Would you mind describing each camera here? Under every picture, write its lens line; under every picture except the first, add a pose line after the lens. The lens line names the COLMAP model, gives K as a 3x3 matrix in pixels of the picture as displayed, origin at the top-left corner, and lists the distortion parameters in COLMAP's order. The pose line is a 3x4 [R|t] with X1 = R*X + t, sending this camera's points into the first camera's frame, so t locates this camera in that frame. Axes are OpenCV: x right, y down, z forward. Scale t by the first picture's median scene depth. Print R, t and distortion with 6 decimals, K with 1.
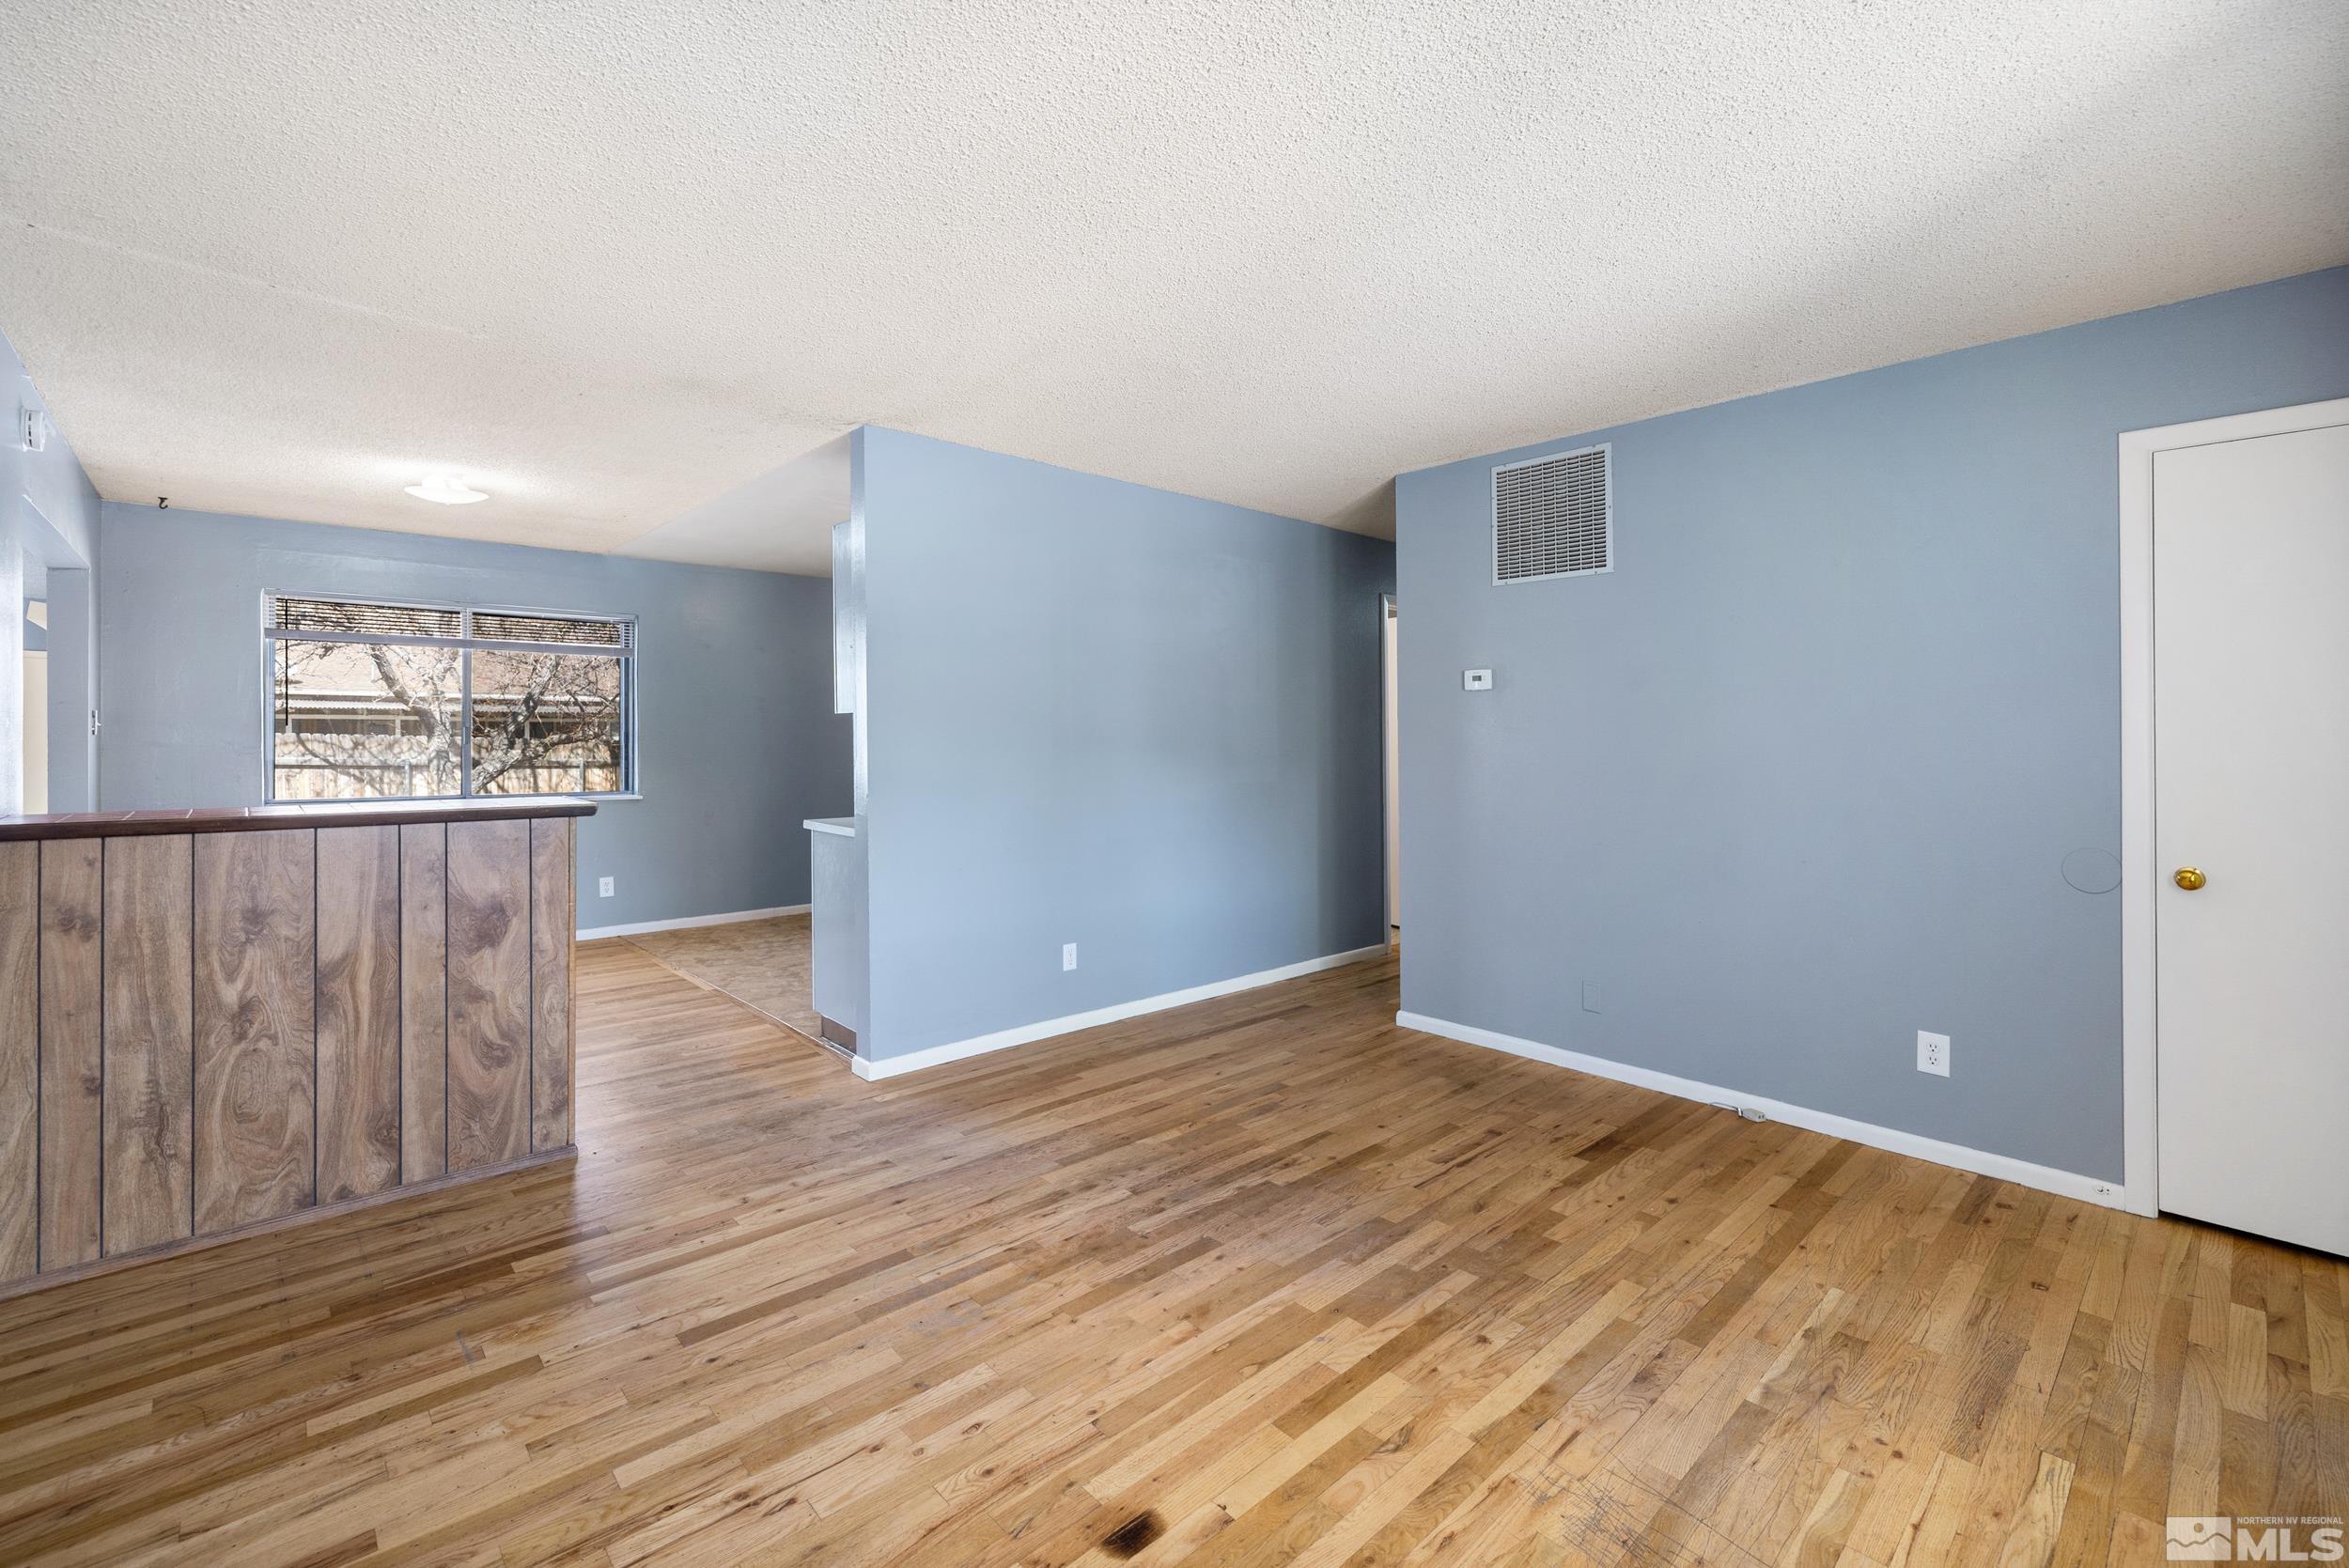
lens RADIAL K [[989.7, 0, 1173.0], [0, 989.7, 736.2], [0, 0, 1]] dist [0.003474, 0.000251]
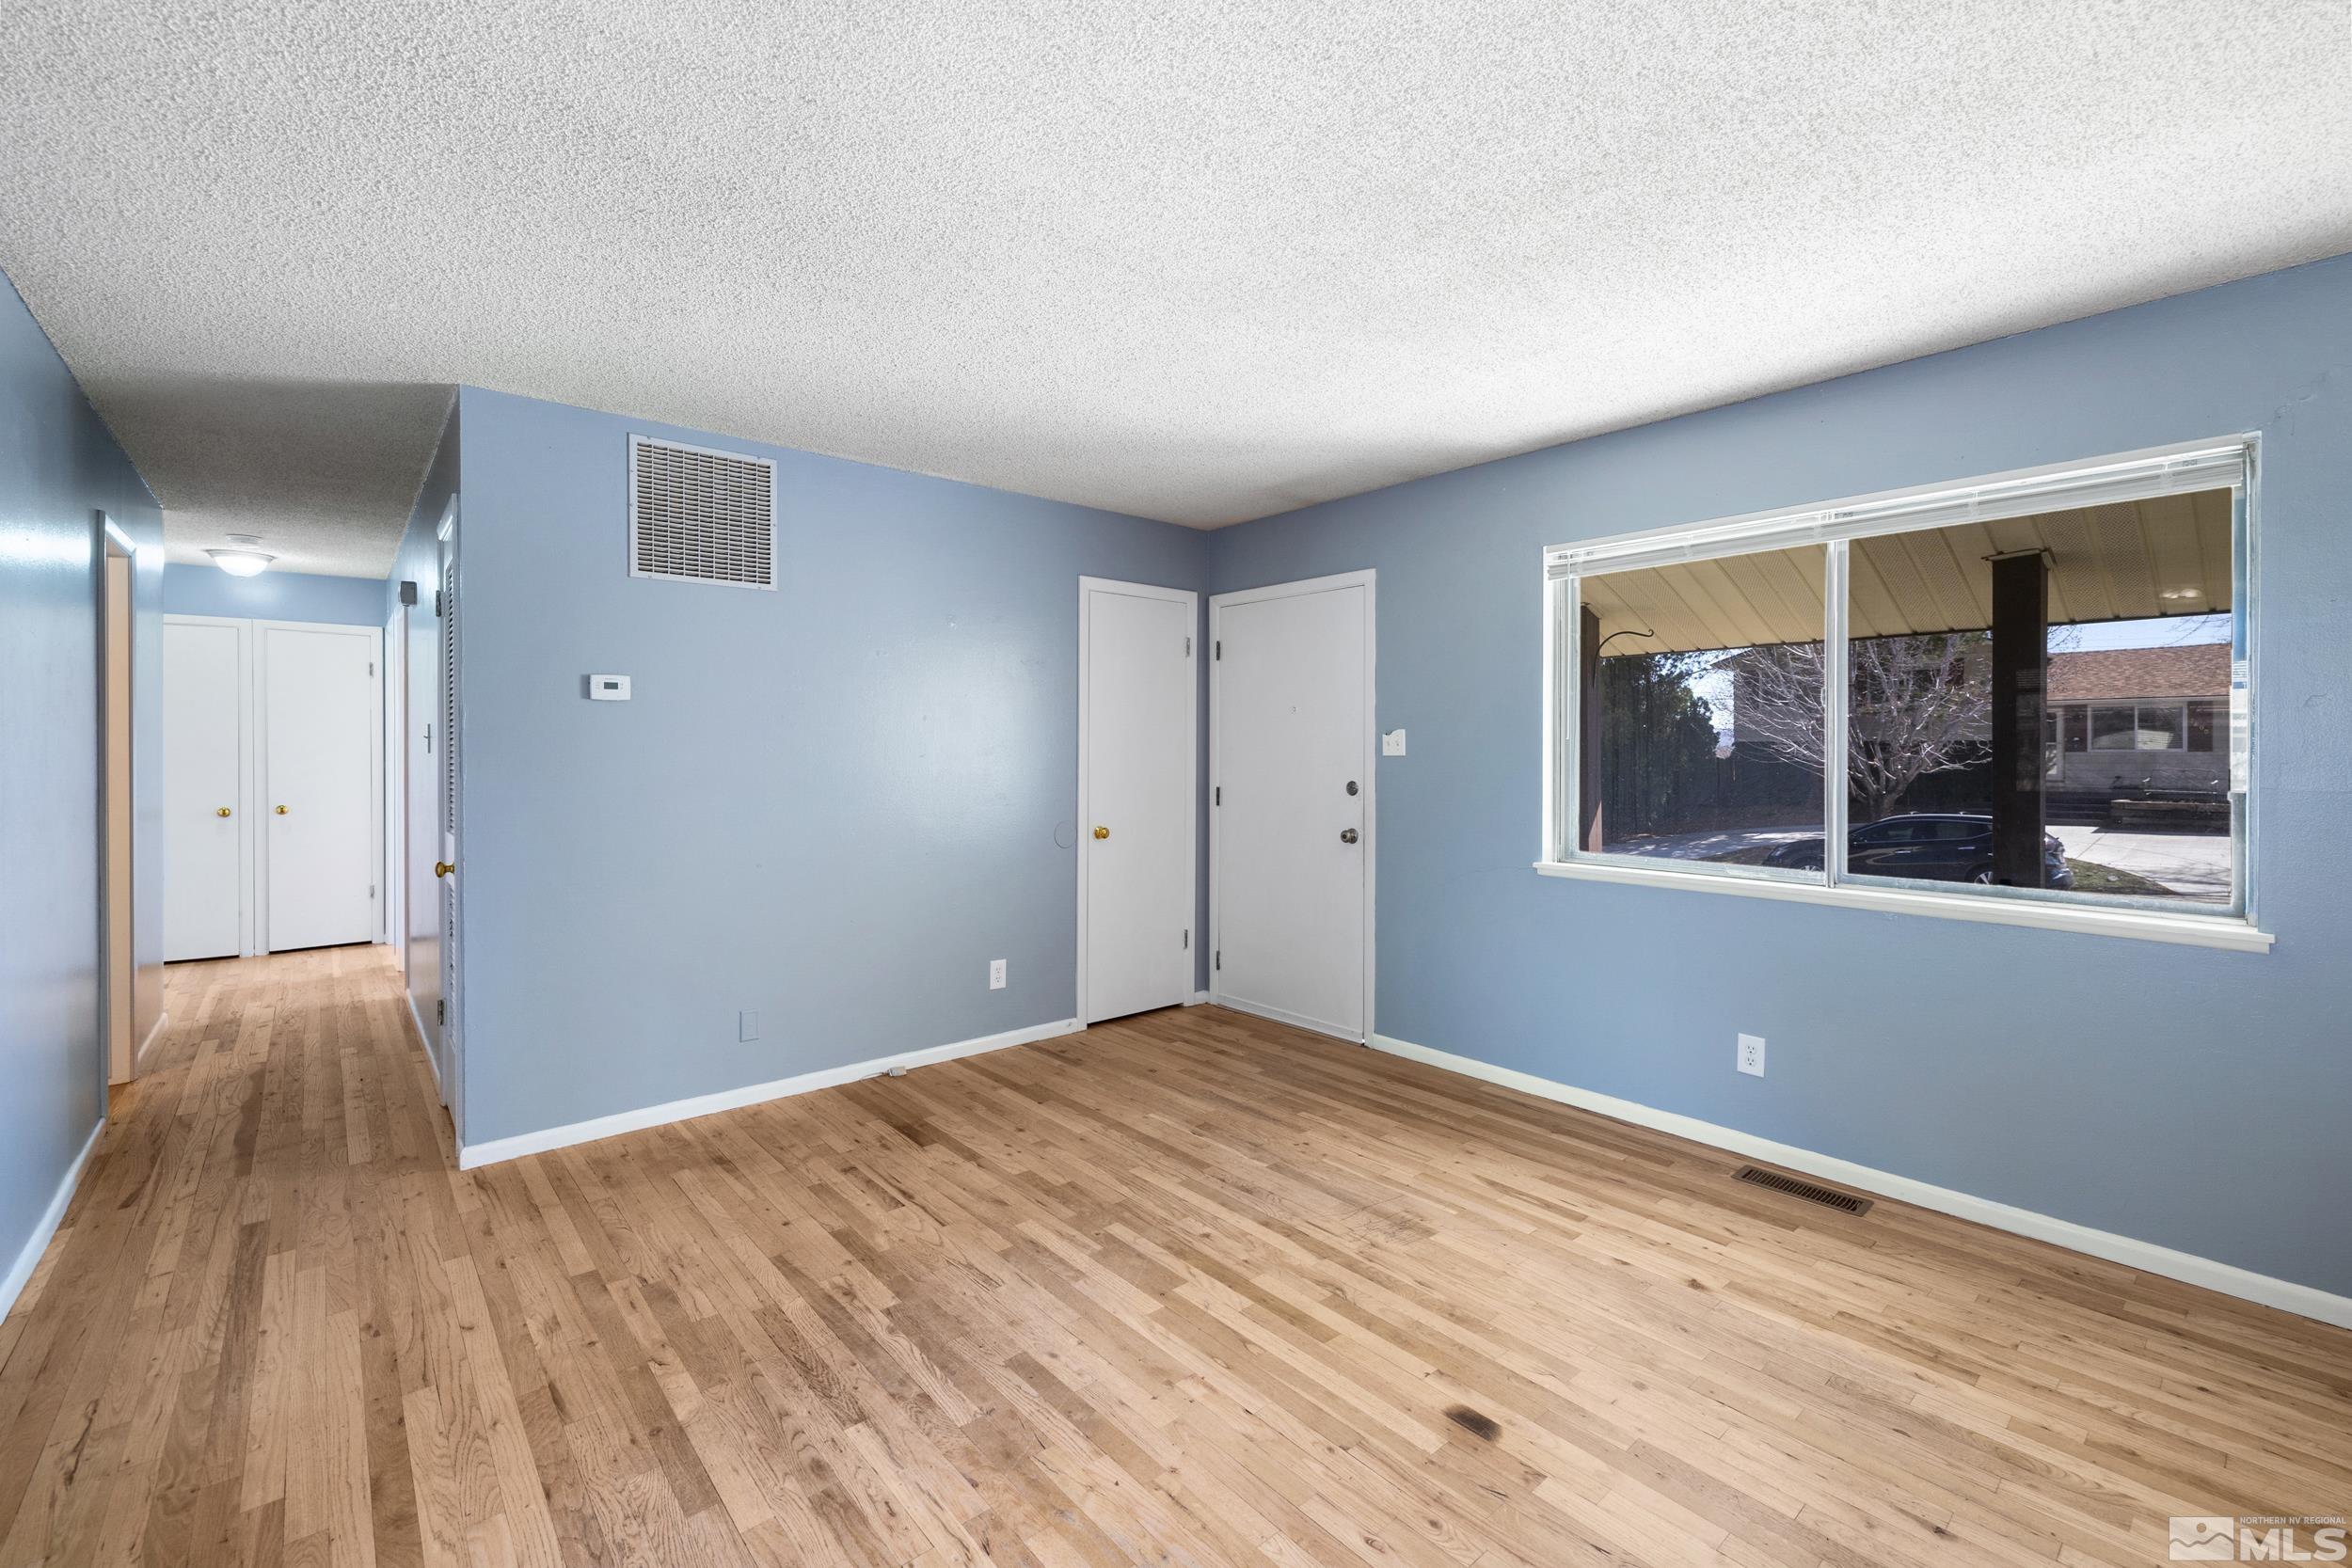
lens RADIAL K [[1001.8, 0, 1153.8], [0, 1001.8, 766.5], [0, 0, 1]] dist [0.007230, 0.000653]
pose [[0.047980, -0.019638, 0.998655, -0.761915], [0.001095, 0.999807, 0.019608, -0.012100], [-0.998848, 0.000153, 0.047992, 0.799212]]
